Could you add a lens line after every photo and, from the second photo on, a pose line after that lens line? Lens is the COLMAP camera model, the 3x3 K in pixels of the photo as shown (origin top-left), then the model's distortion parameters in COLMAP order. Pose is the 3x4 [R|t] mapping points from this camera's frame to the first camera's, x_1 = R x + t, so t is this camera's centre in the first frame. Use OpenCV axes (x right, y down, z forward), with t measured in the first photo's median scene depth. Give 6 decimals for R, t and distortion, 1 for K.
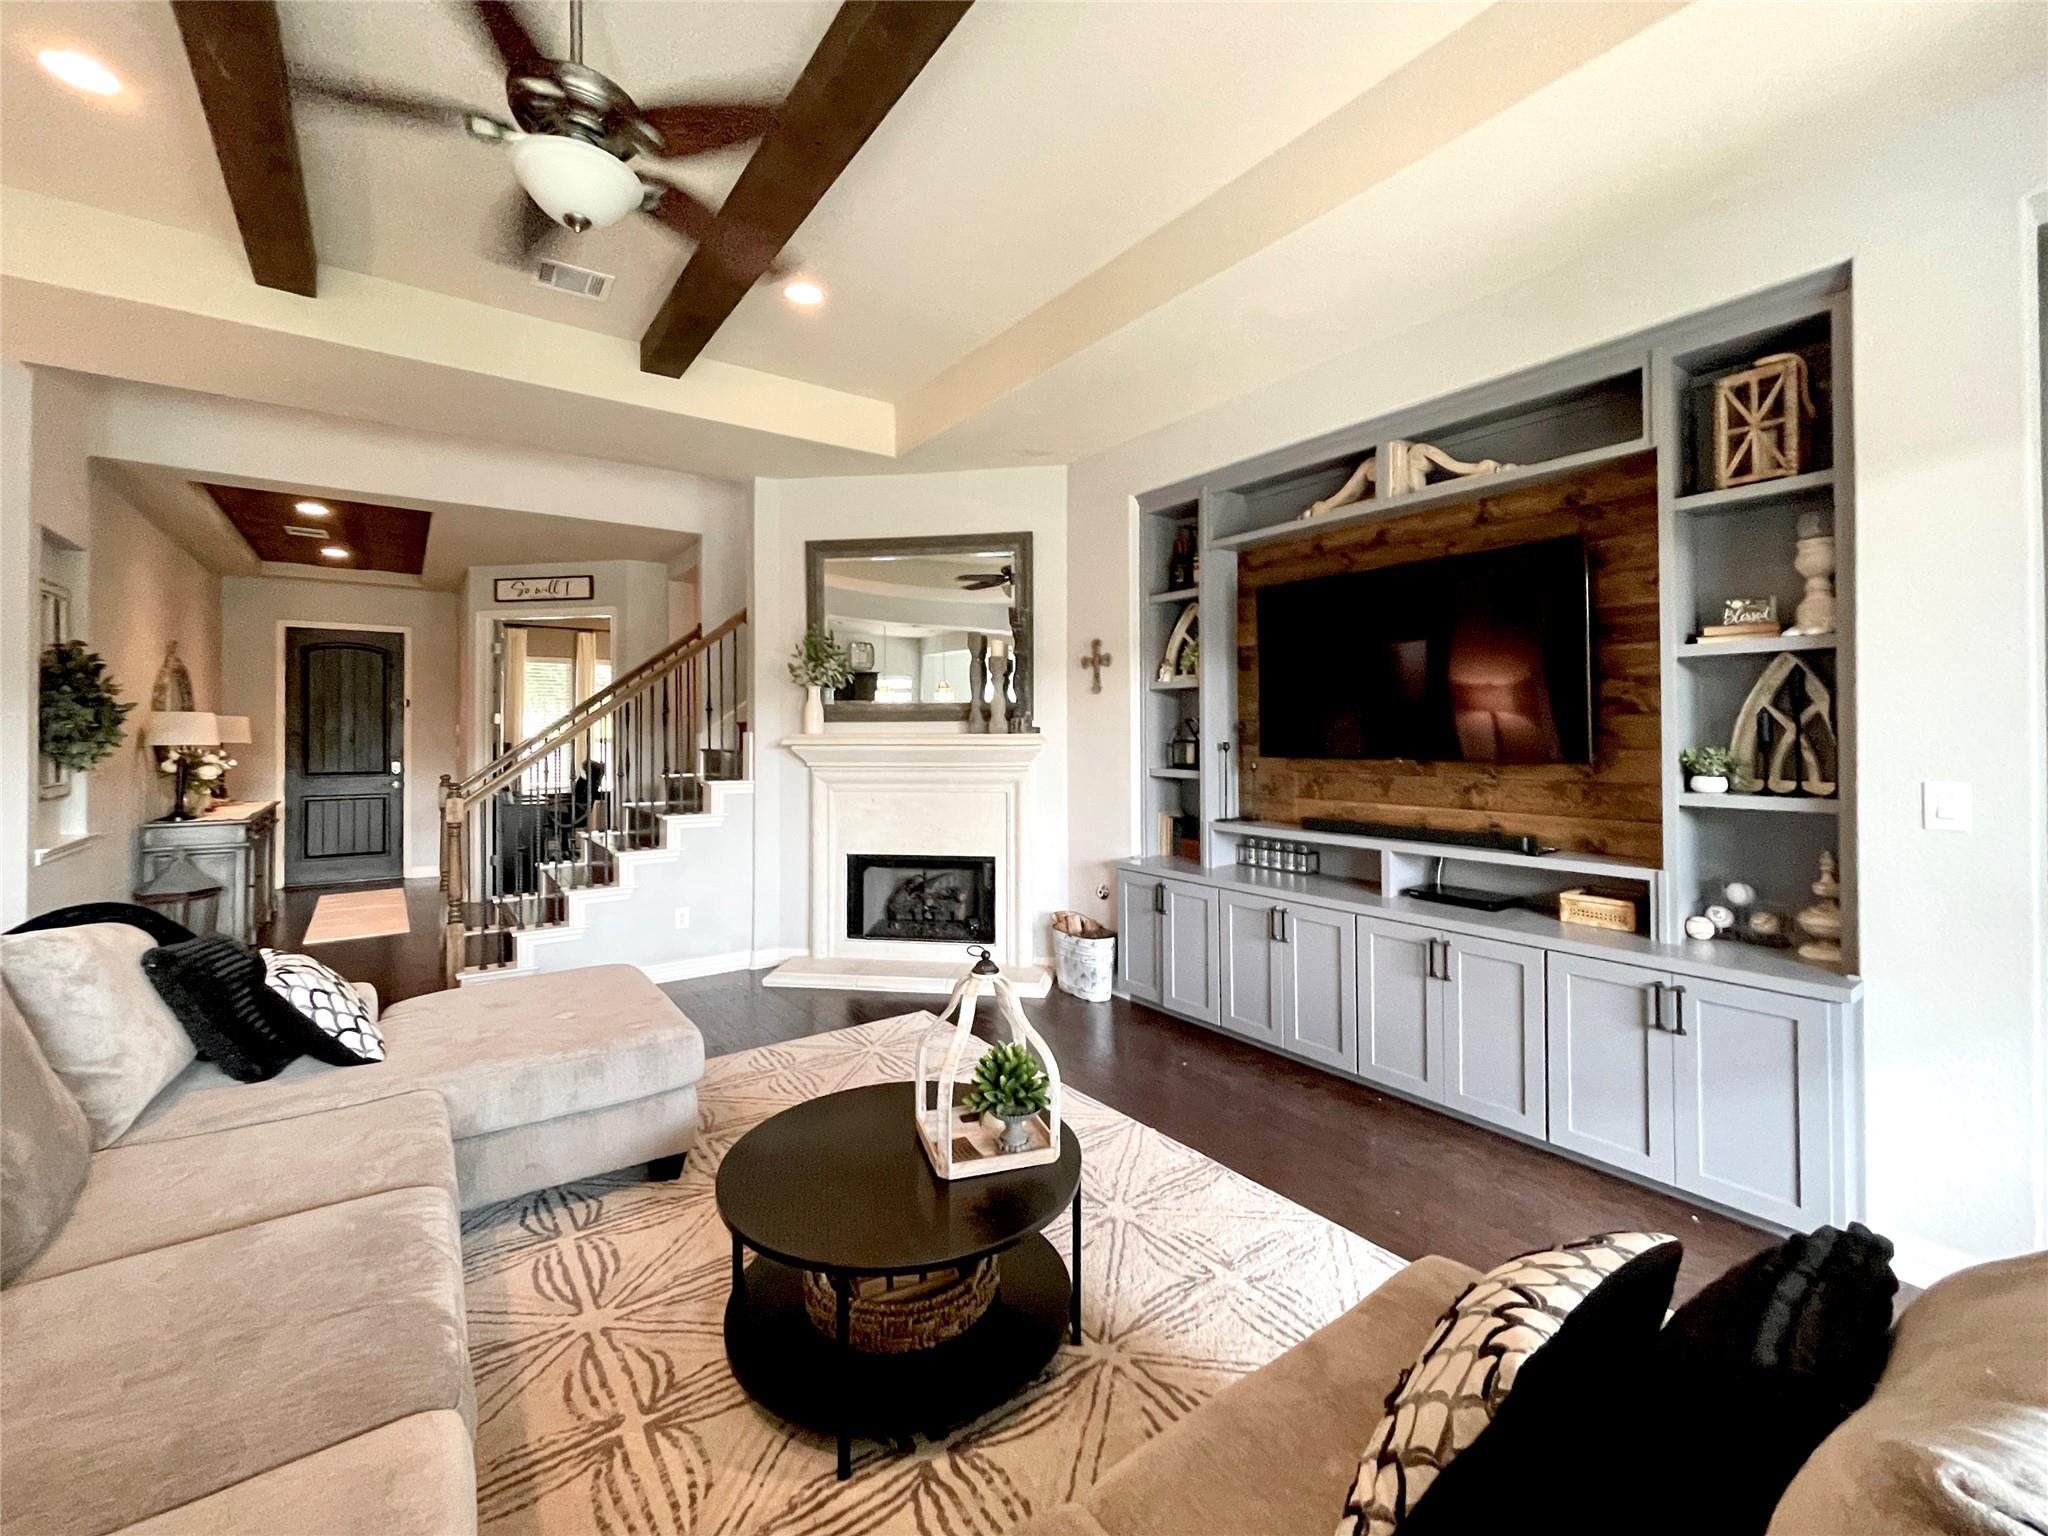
lens RADIAL K [[845.5, 0, 1048.8], [0, 845.5, 738.8], [0, 0, 1]] dist [0.003593, -0.008691]
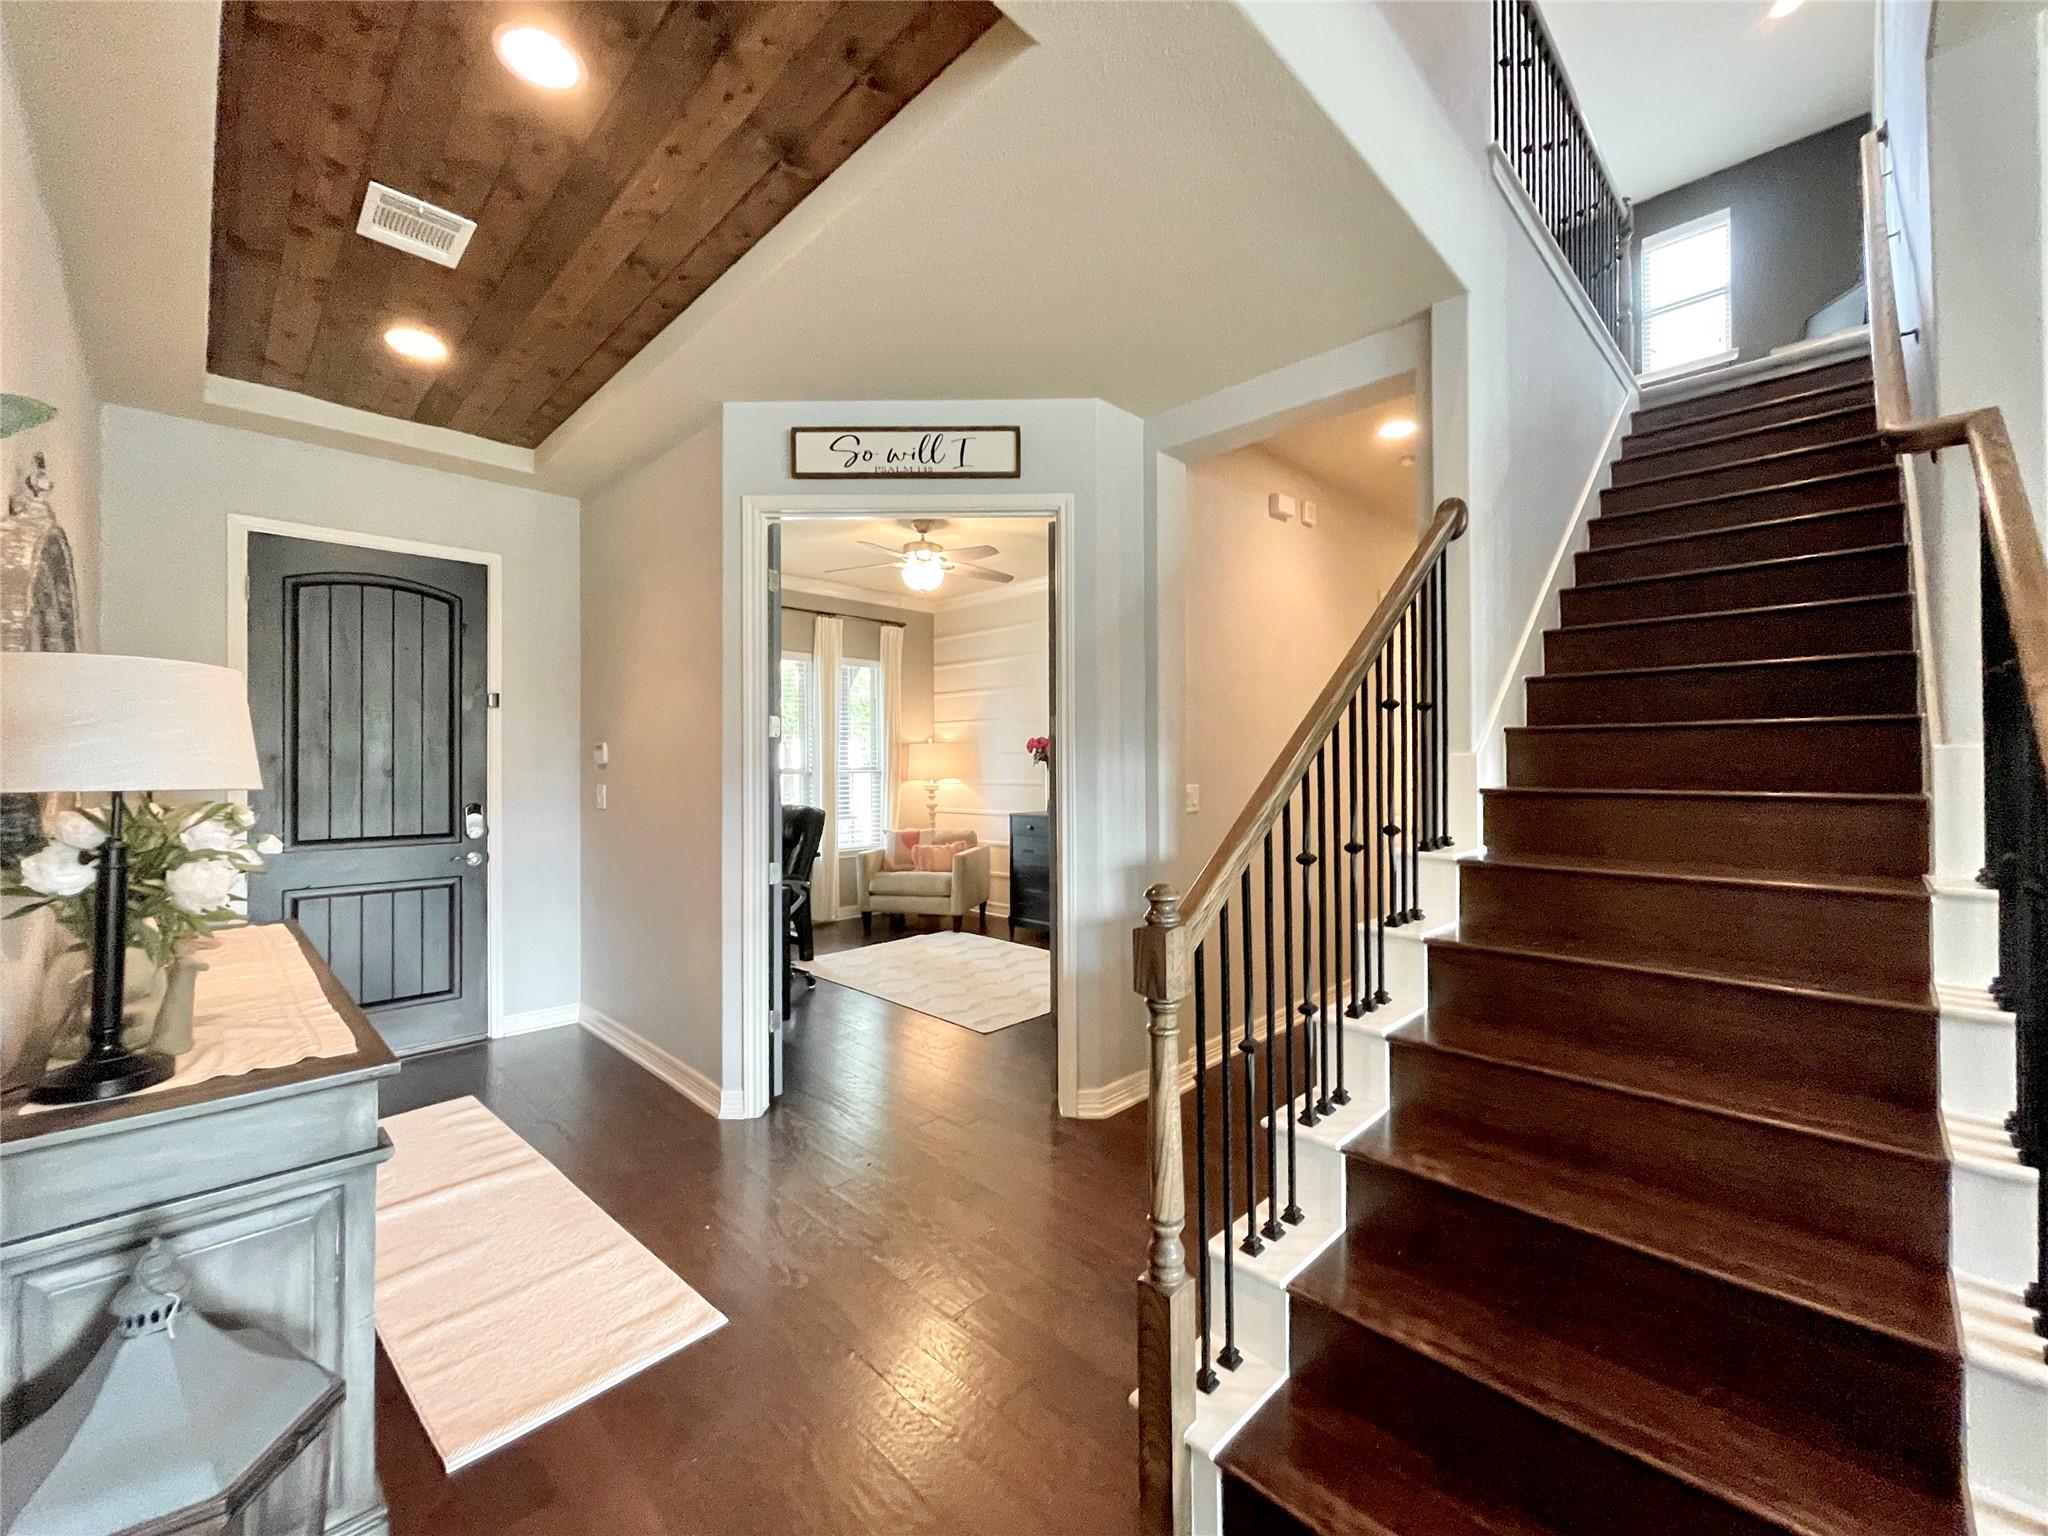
lens RADIAL K [[829.5, 0, 1024.0], [0, 829.5, 768.0], [0, 0, 1]] dist [0.001090, 0.000085]
pose [[0.991147, 0.002435, 0.132750, -0.941938], [-0.001929, 0.999990, -0.003937, 0.000798], [-0.132758, 0.003646, 0.991142, 0.846305]]
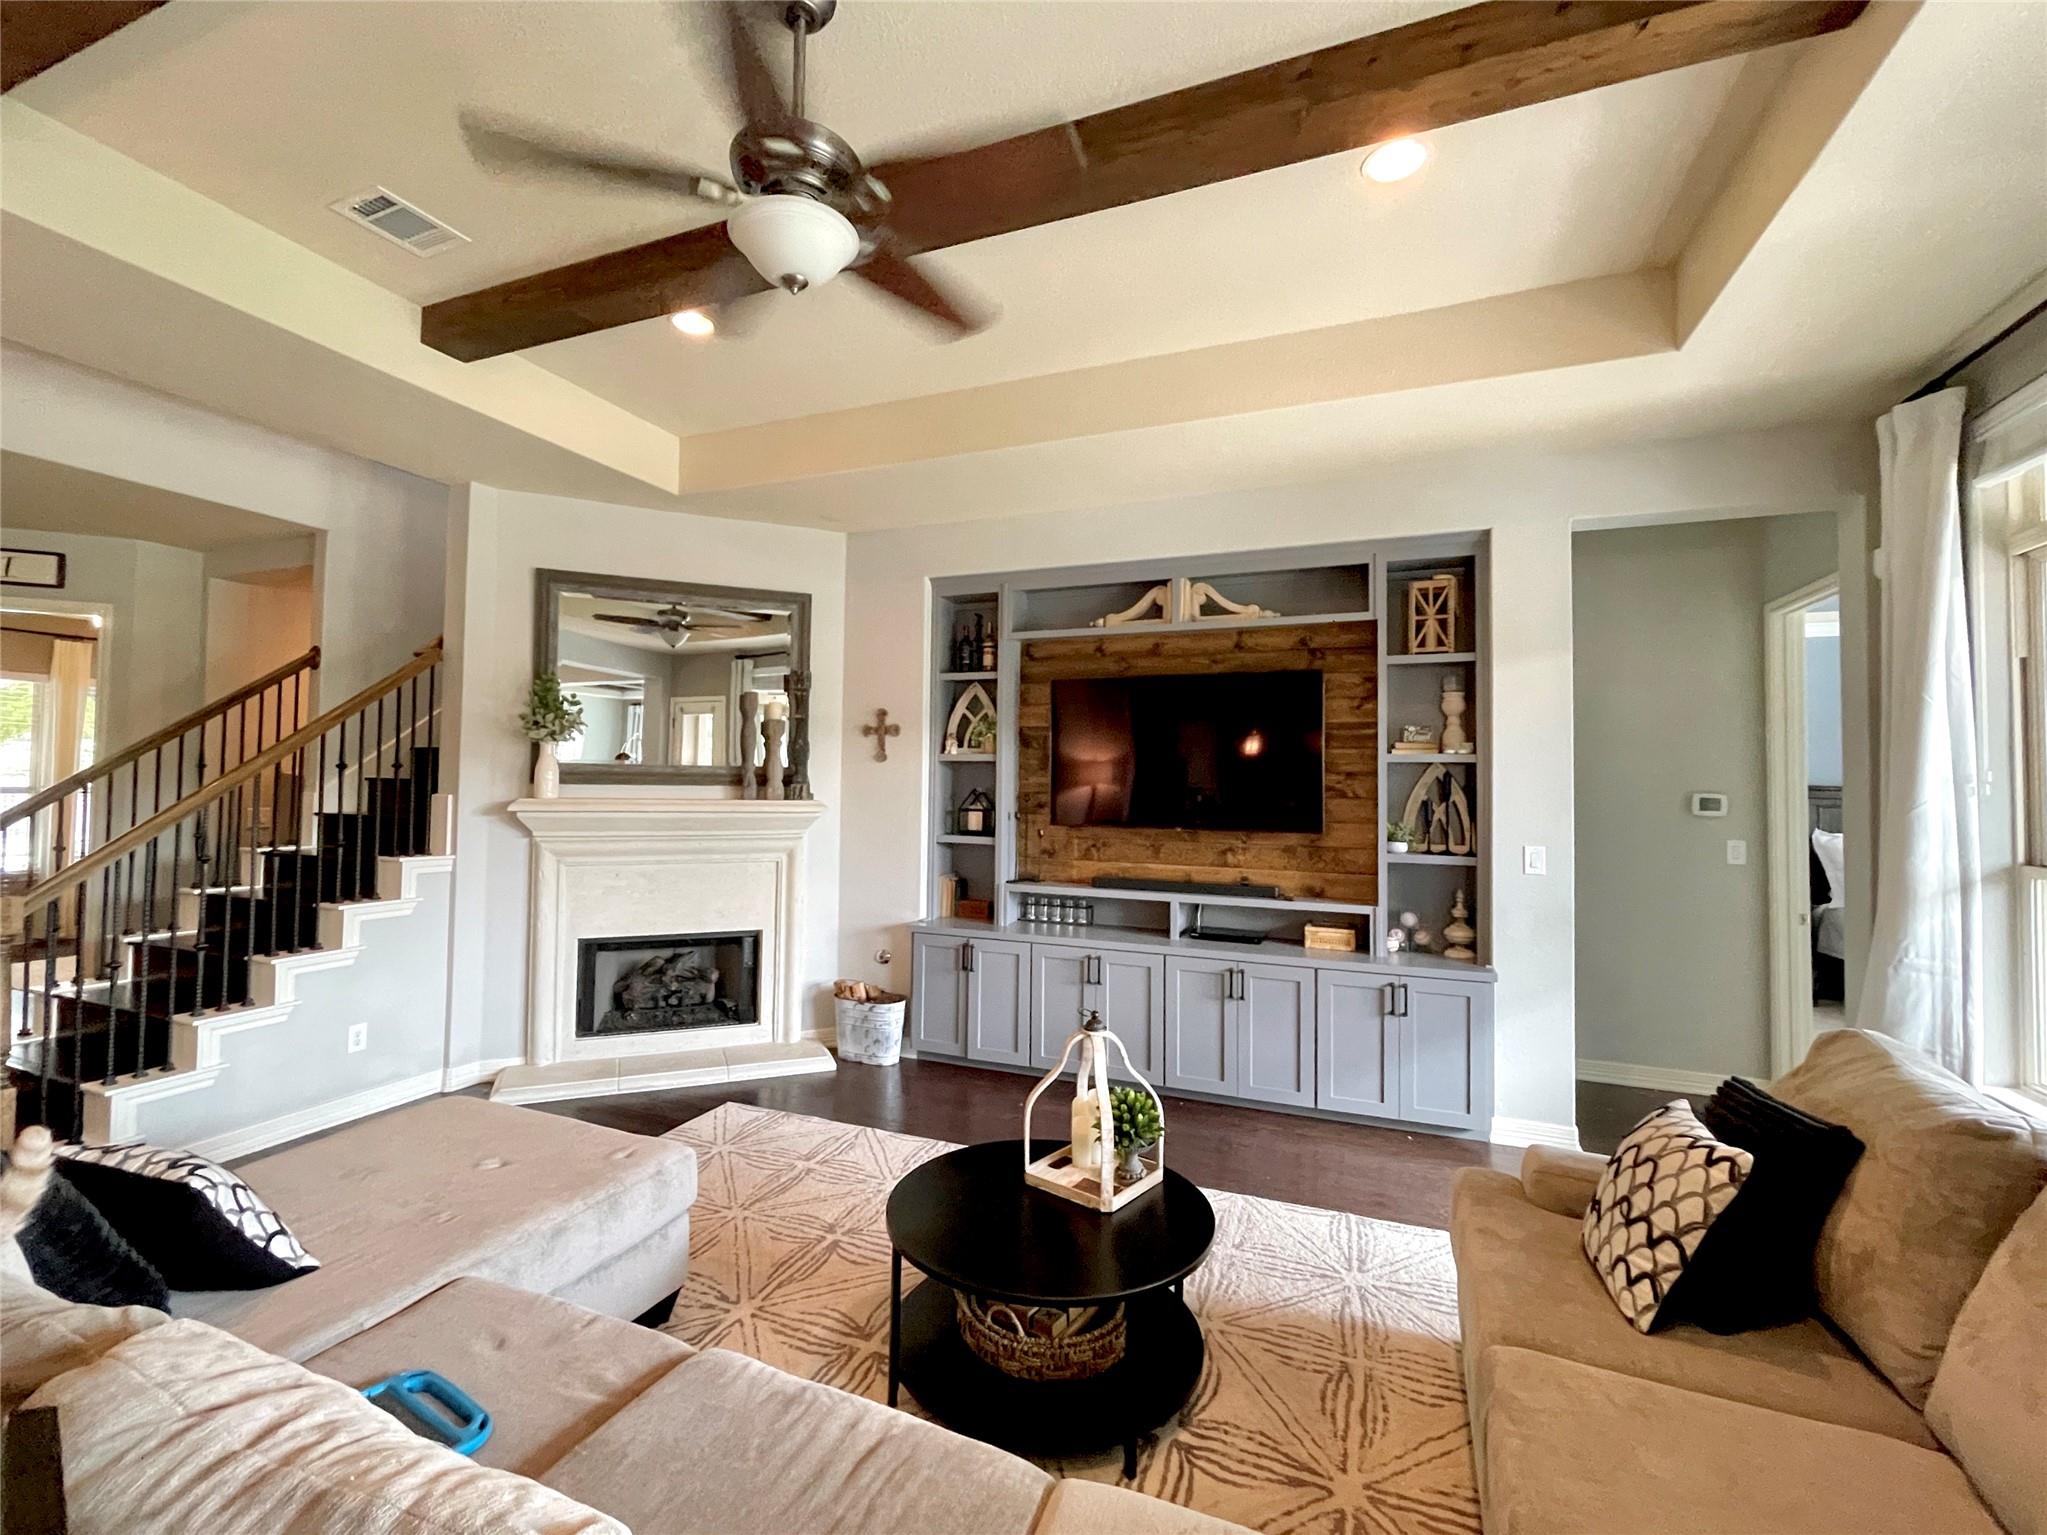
lens RADIAL K [[865.8, 0, 1023.5], [0, 865.8, 767.5], [0, 0, 1]] dist [0.001084, 0.000302]
pose [[0.855826, 0.026621, 0.516579, -0.371485], [-0.014587, 0.999520, -0.027342, -0.023092], [-0.517059, 0.015865, 0.855803, 0.015816]]
